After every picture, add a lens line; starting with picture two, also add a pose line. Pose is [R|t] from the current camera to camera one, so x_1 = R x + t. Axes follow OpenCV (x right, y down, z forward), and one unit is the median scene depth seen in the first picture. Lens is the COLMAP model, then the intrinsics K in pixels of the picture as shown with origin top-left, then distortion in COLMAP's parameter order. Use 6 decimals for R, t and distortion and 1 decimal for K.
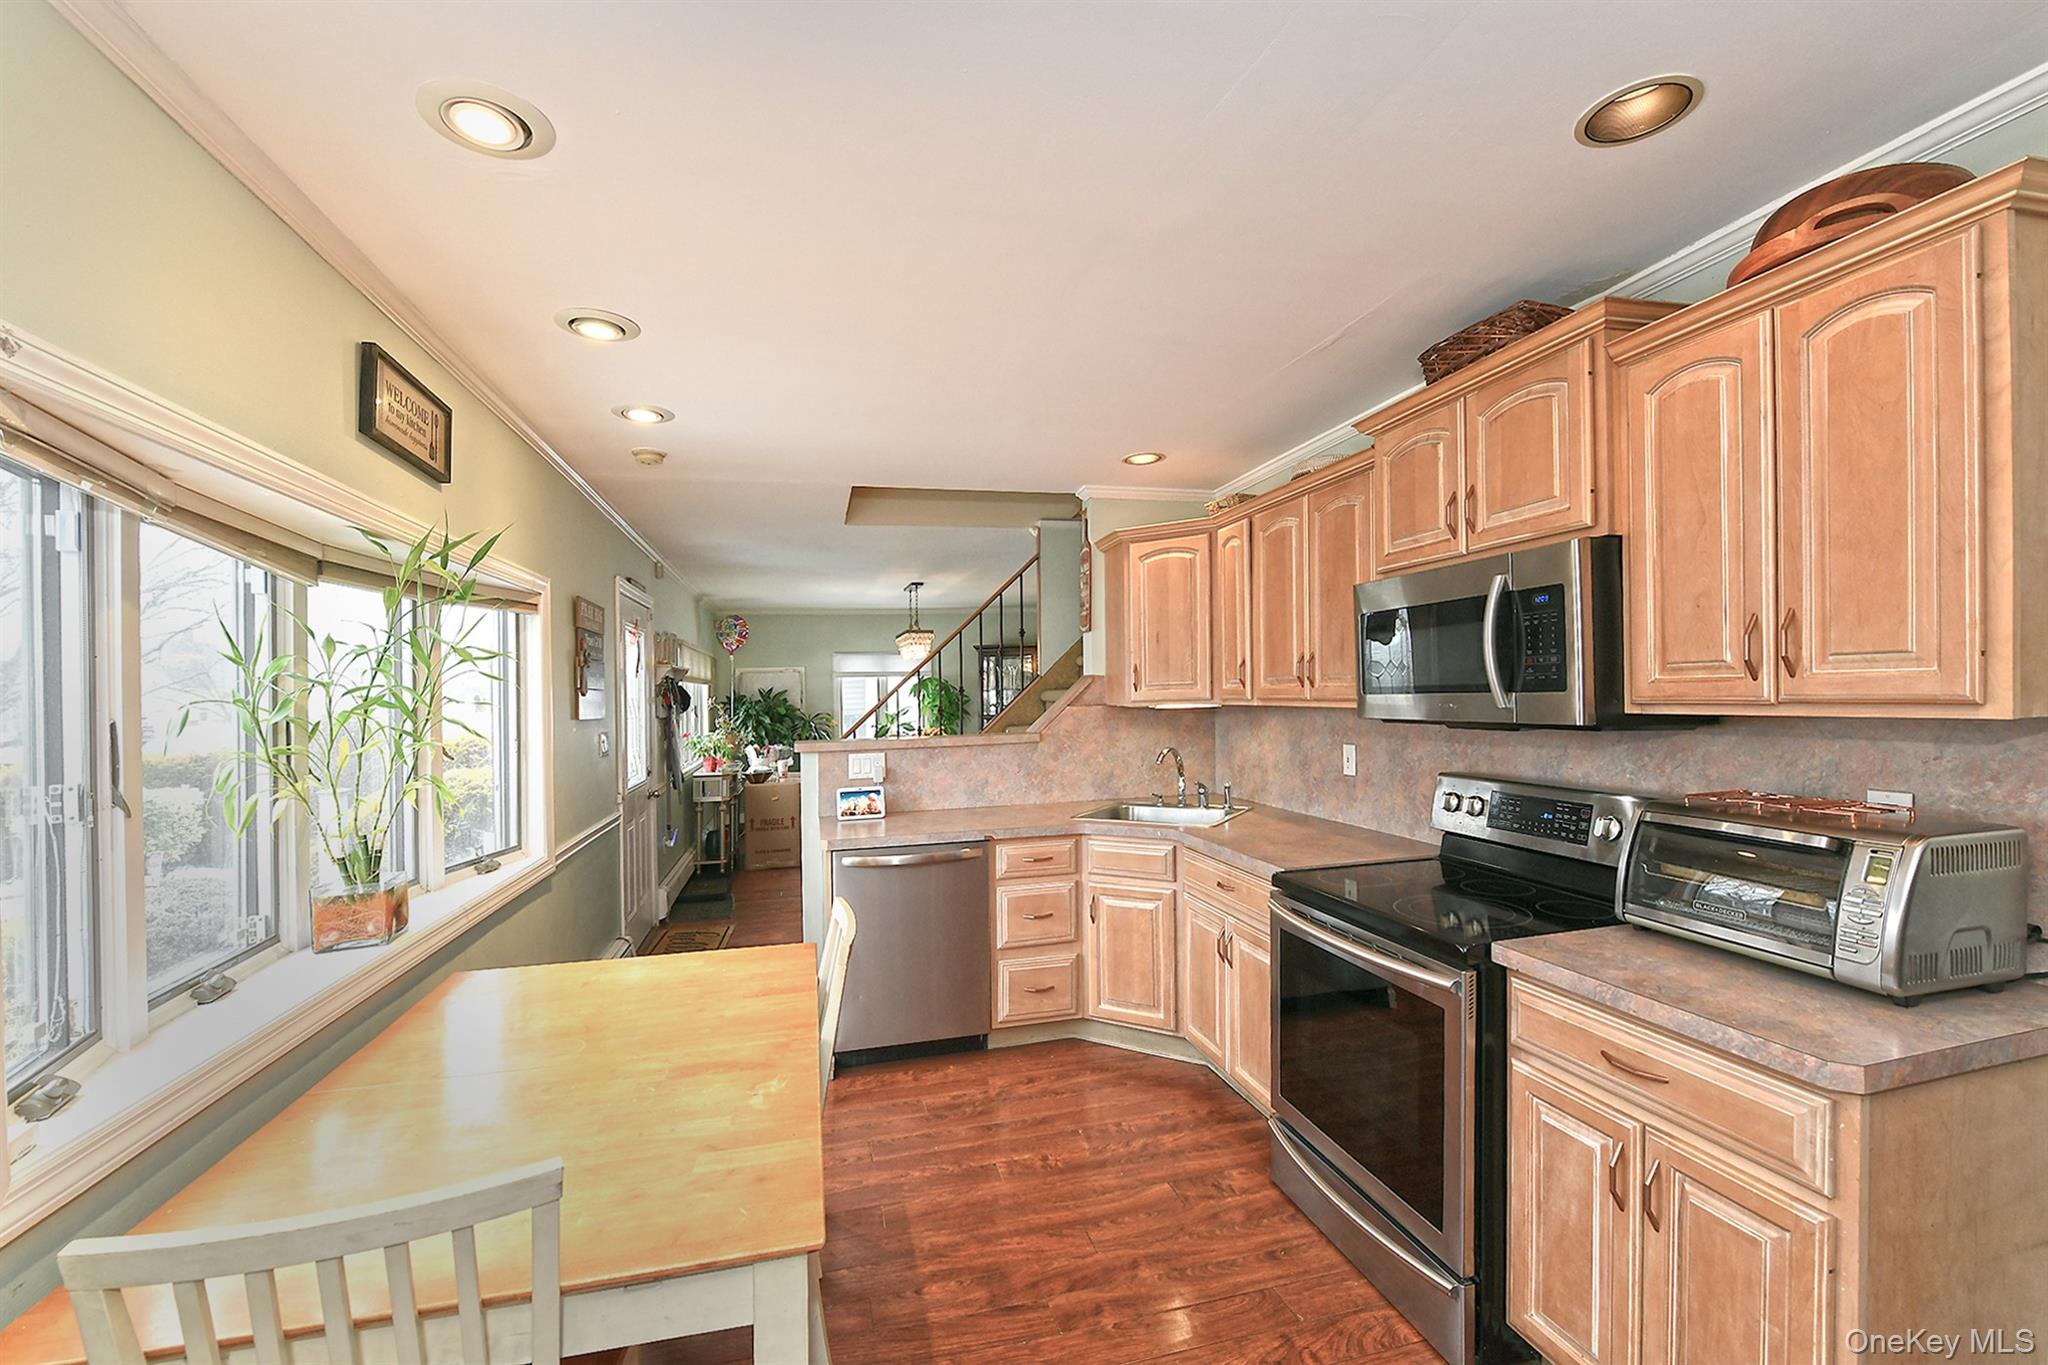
lens RADIAL K [[867.3, 0, 1026.0], [0, 867.3, 693.4], [0, 0, 1]] dist [0.000120, 0.000064]
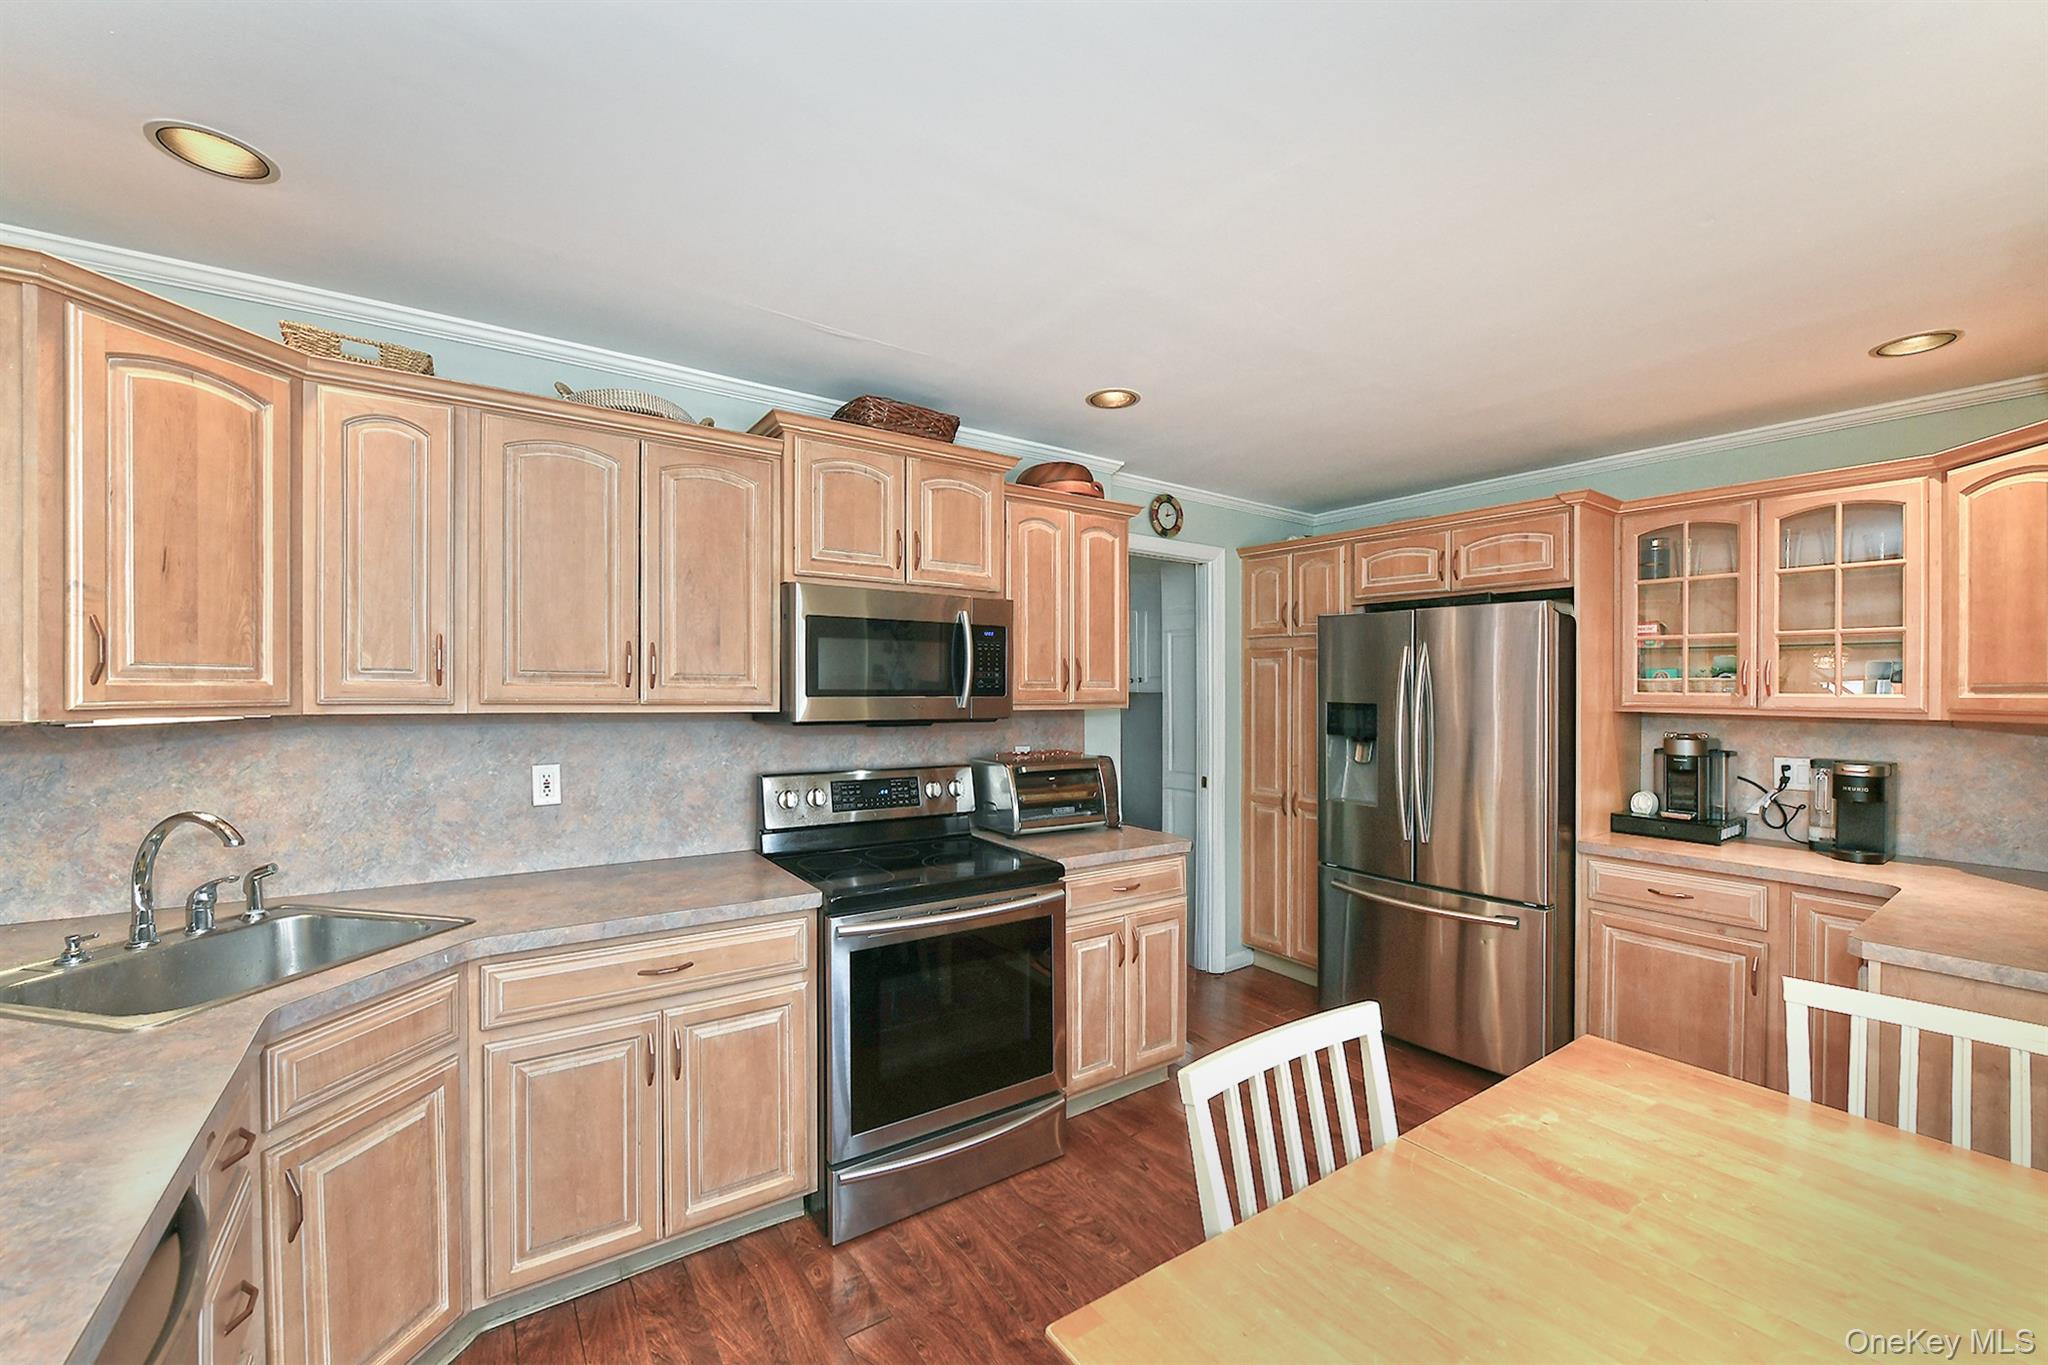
lens RADIAL K [[818.4, 0, 1021.3], [0, 818.4, 696.6], [0, 0, 1]] dist [-0.000686, 0.000035]
pose [[-0.350760, 0.021027, 0.936229, -0.651417], [0.005584, 0.999777, -0.020362, 0.024402], [-0.936449, -0.001914, -0.350800, 1.273436]]
